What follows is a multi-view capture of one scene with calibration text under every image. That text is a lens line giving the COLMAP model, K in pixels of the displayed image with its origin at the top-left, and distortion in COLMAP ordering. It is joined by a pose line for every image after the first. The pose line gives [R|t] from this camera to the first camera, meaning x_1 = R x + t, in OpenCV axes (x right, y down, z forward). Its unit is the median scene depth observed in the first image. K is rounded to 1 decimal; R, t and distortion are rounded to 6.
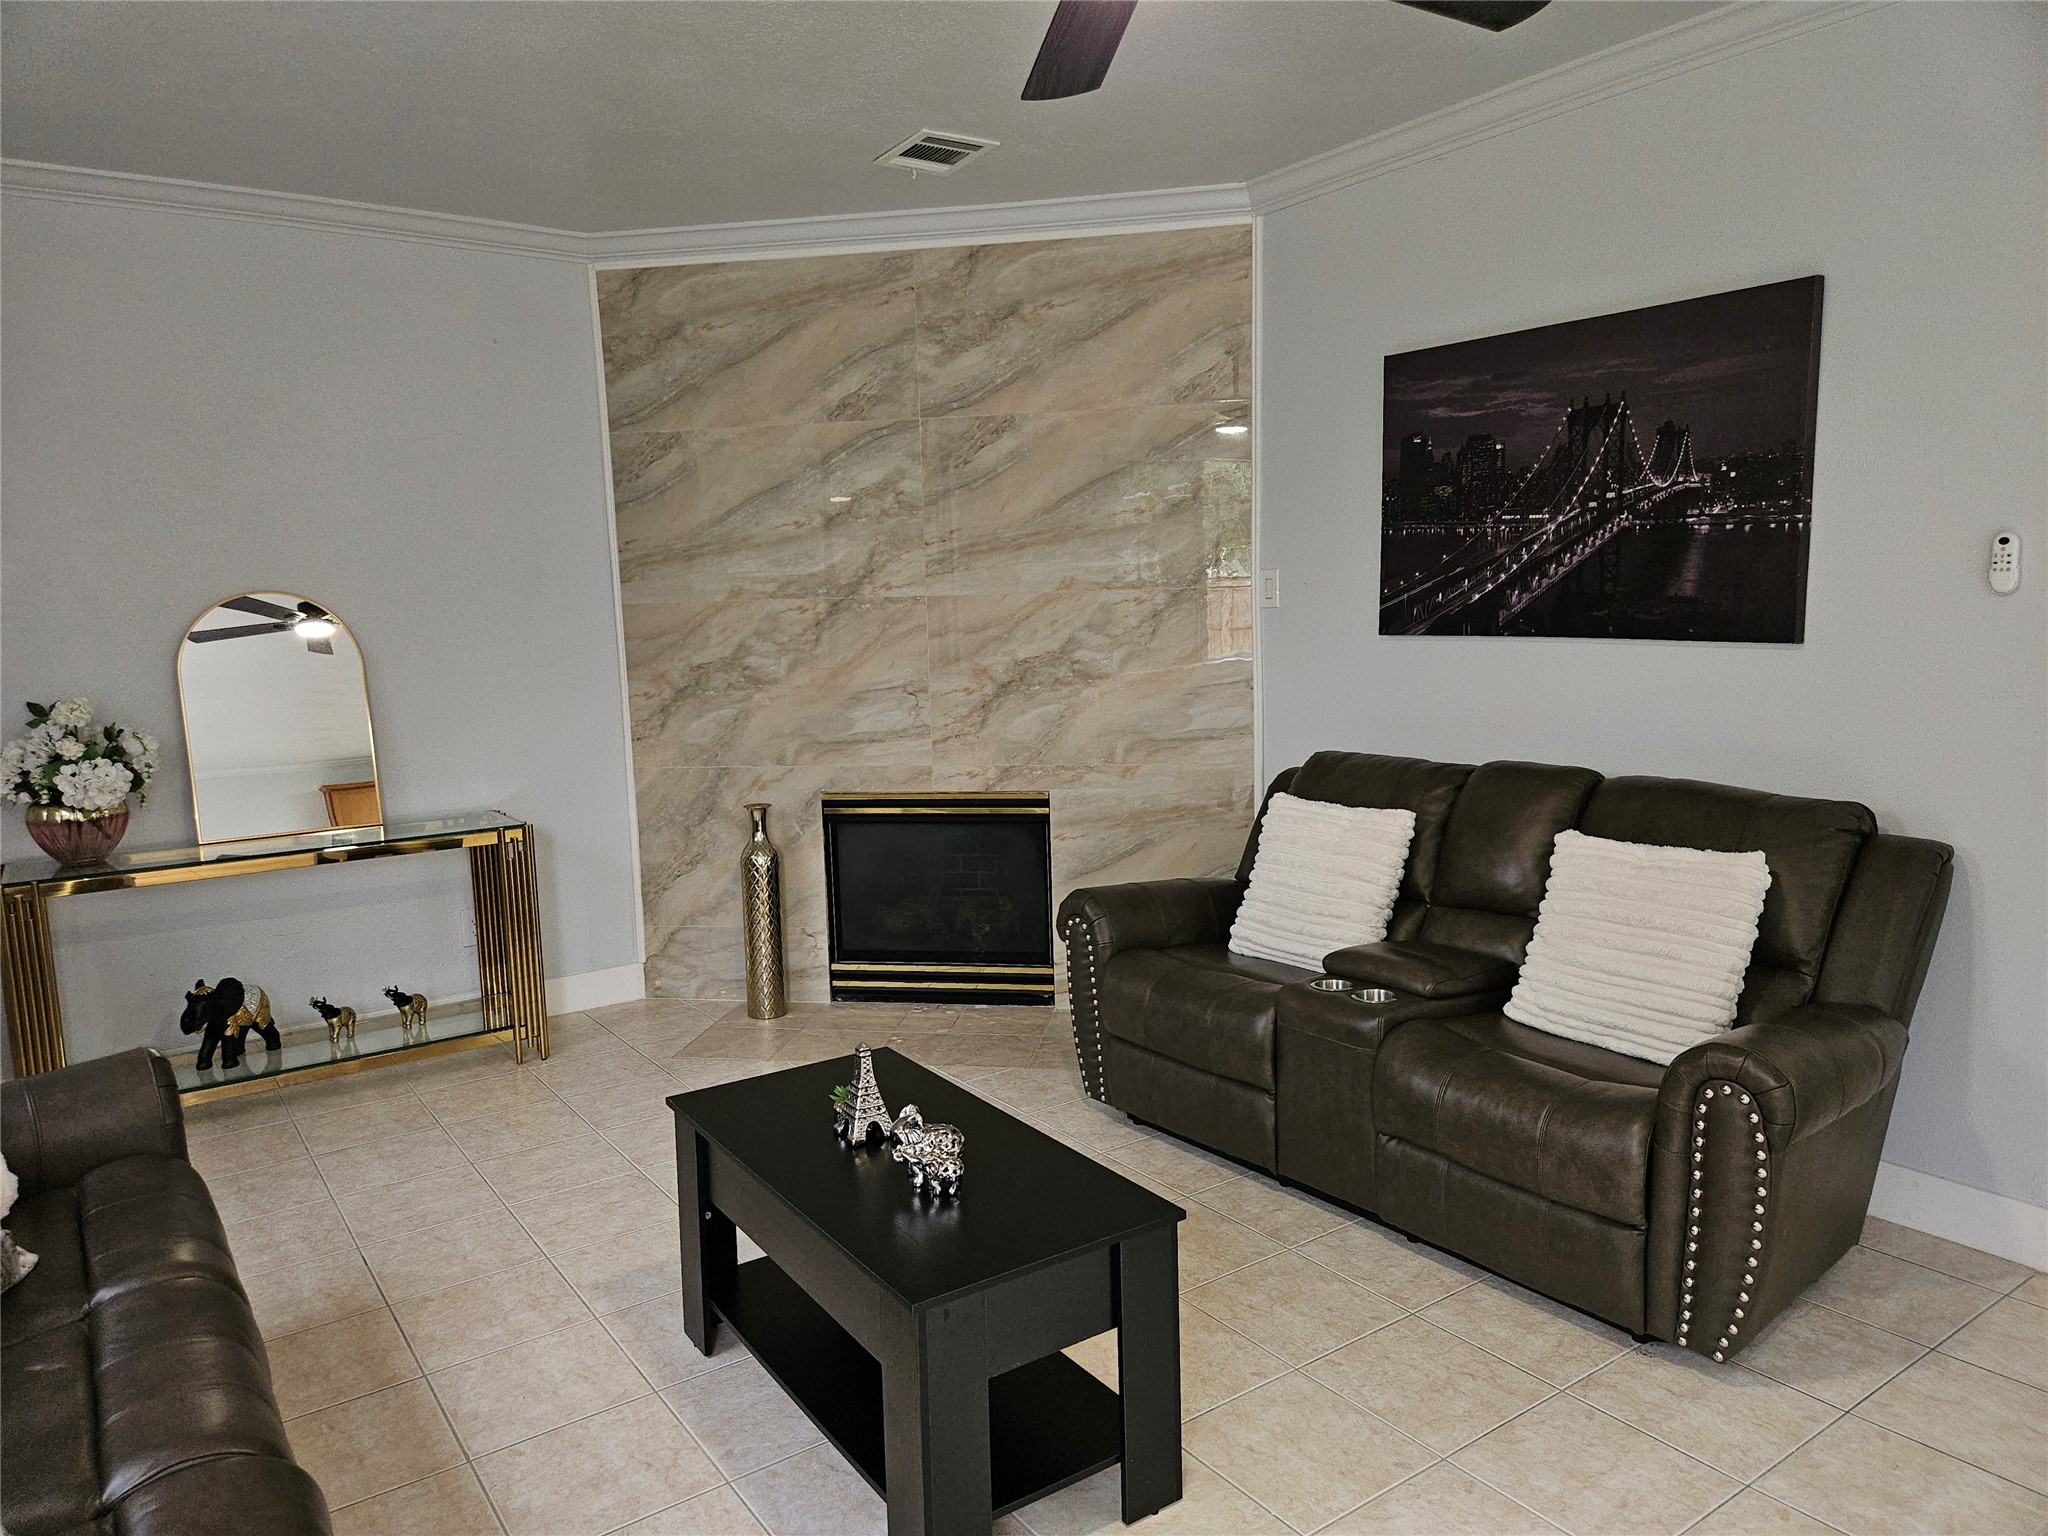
lens RADIAL K [[1367.0, 0, 1015.7], [0, 1367.0, 776.7], [0, 0, 1]] dist [0.093738, -0.100235]
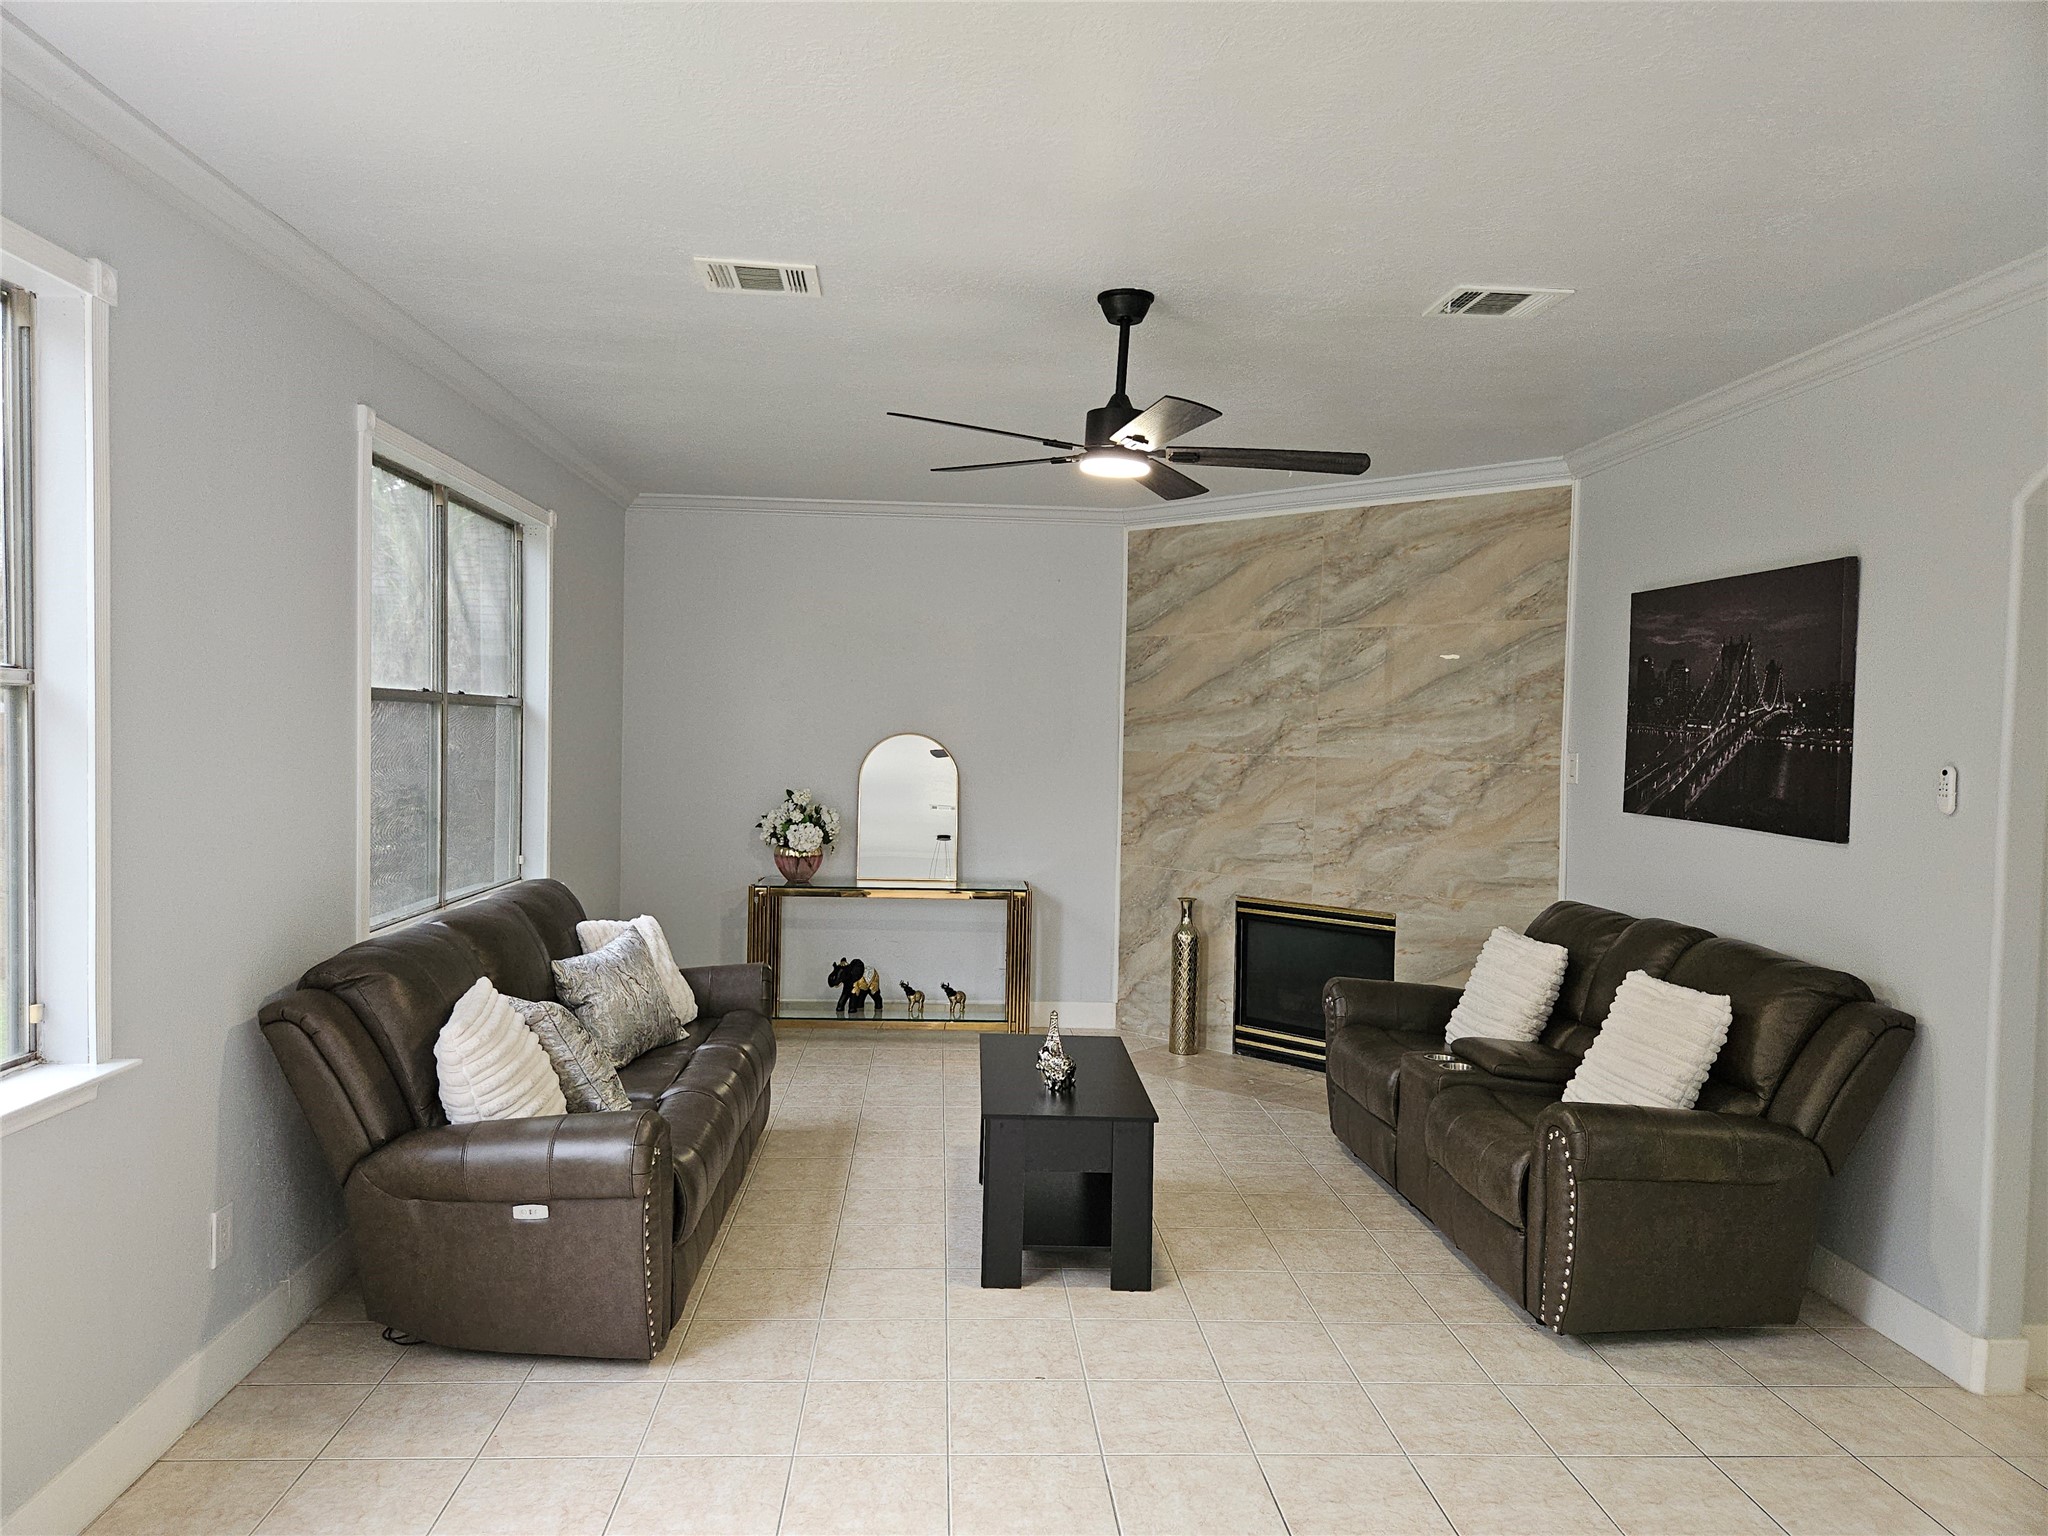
lens RADIAL K [[1367.0, 0, 1015.7], [0, 1367.0, 776.7], [0, 0, 1]] dist [0.093738, -0.100235]
pose [[0.848602, 0.066445, -0.524842, 0.407029], [-0.116554, 0.991186, -0.062969, 0.006422], [0.516032, 0.114608, 0.848867, -0.302630]]
